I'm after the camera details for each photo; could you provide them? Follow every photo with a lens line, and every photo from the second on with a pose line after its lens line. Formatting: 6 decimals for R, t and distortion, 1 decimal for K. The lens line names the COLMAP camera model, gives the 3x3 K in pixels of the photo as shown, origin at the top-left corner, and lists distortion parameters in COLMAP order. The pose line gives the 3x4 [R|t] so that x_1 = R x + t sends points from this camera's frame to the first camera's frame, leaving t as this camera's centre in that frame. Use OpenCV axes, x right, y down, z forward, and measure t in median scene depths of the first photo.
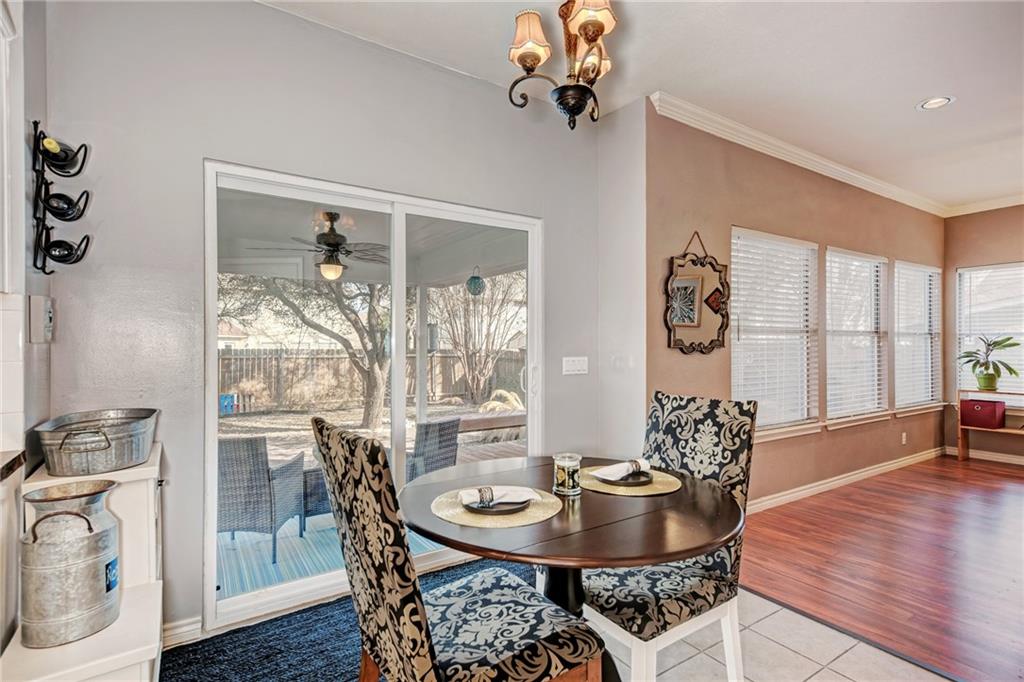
lens RADIAL K [[493.8, 0, 512.1], [0, 493.8, 346.1], [0, 0, 1]] dist [0.016845, 0.000021]
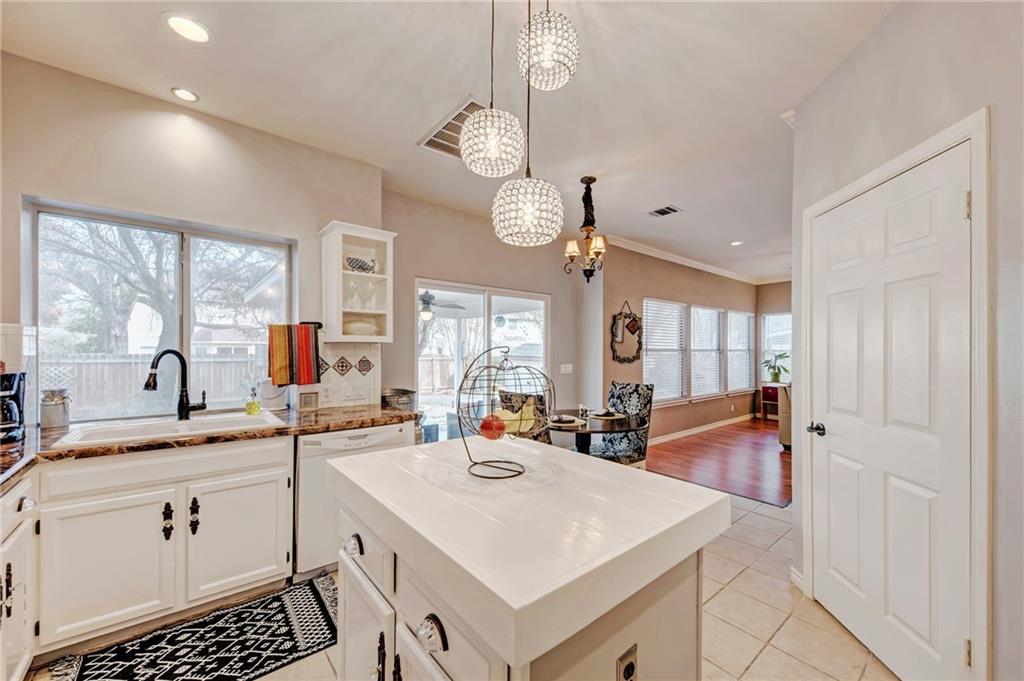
lens RADIAL K [[399.9, 0, 510.8], [0, 399.9, 346.5], [0, 0, 1]] dist [-0.000815, -0.000014]
pose [[0.994683, 0.005738, 0.102825, -0.251318], [-0.004978, 0.999958, -0.007638, -0.035683], [-0.102865, 0.007085, 0.994670, -0.543067]]
